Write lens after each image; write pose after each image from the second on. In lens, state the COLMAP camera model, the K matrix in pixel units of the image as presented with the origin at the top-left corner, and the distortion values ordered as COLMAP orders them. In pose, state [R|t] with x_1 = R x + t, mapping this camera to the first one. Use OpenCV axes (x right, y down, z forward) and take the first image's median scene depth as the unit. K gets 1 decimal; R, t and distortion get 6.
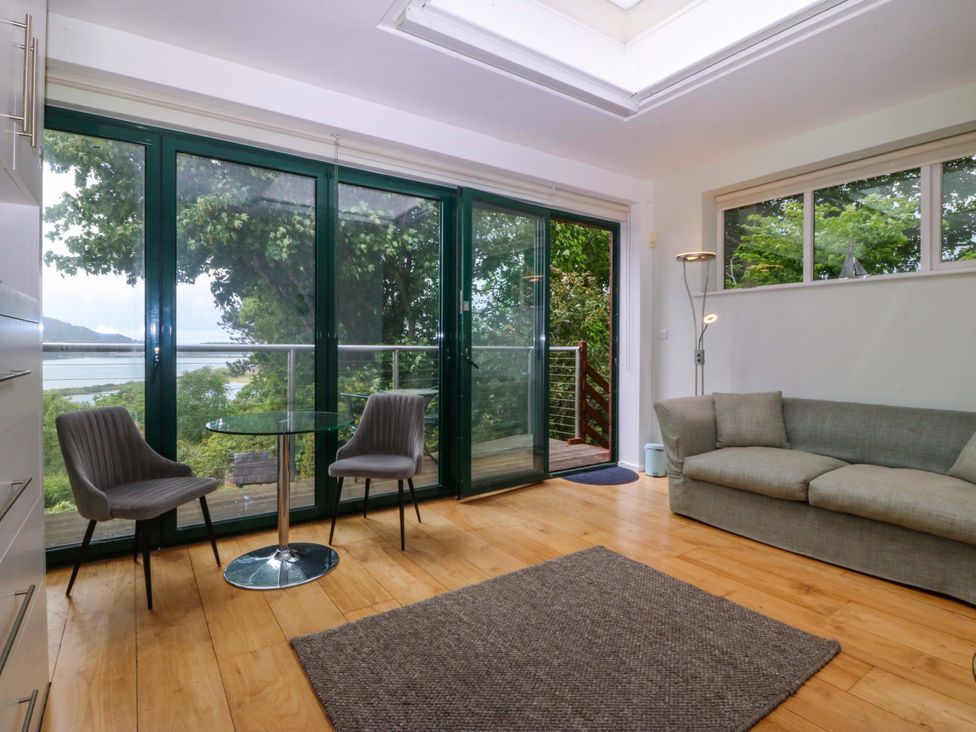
lens RADIAL K [[509.1, 0, 486.3], [0, 509.1, 352.7], [0, 0, 1]] dist [-0.000223, -0.014396]
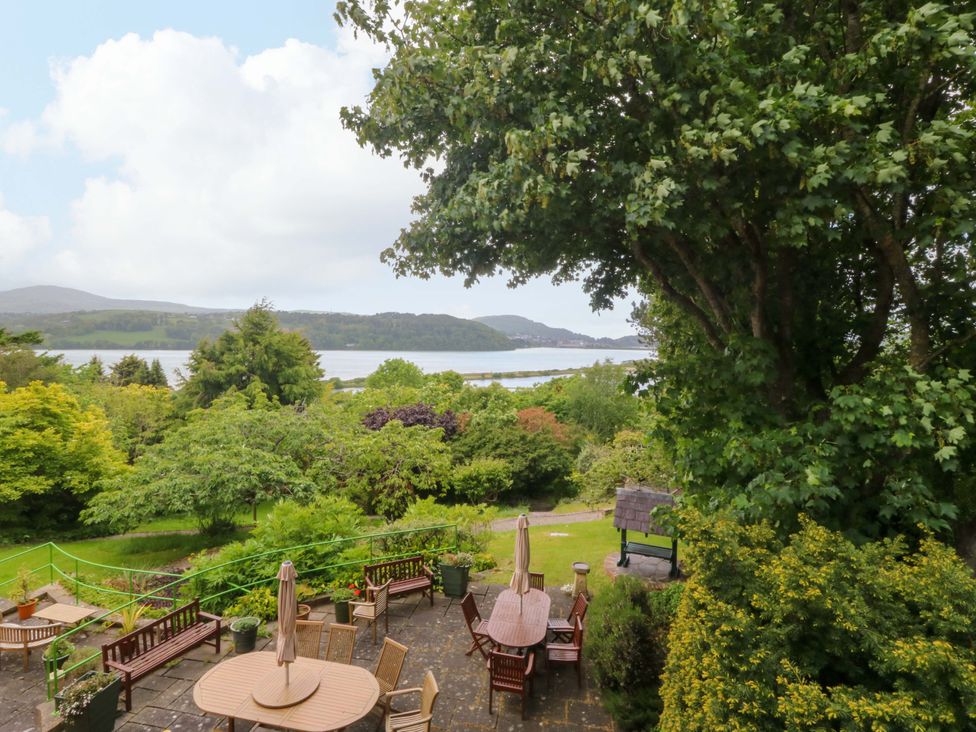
lens RADIAL K [[509.1, 0, 486.3], [0, 509.1, 352.7], [0, 0, 1]] dist [-0.000223, -0.014396]
pose [[0.712258, 0.027879, -0.701364, -0.429127], [-0.018993, 0.999611, 0.020446, -0.165098], [0.701661, -0.001242, 0.712510, 1.470432]]
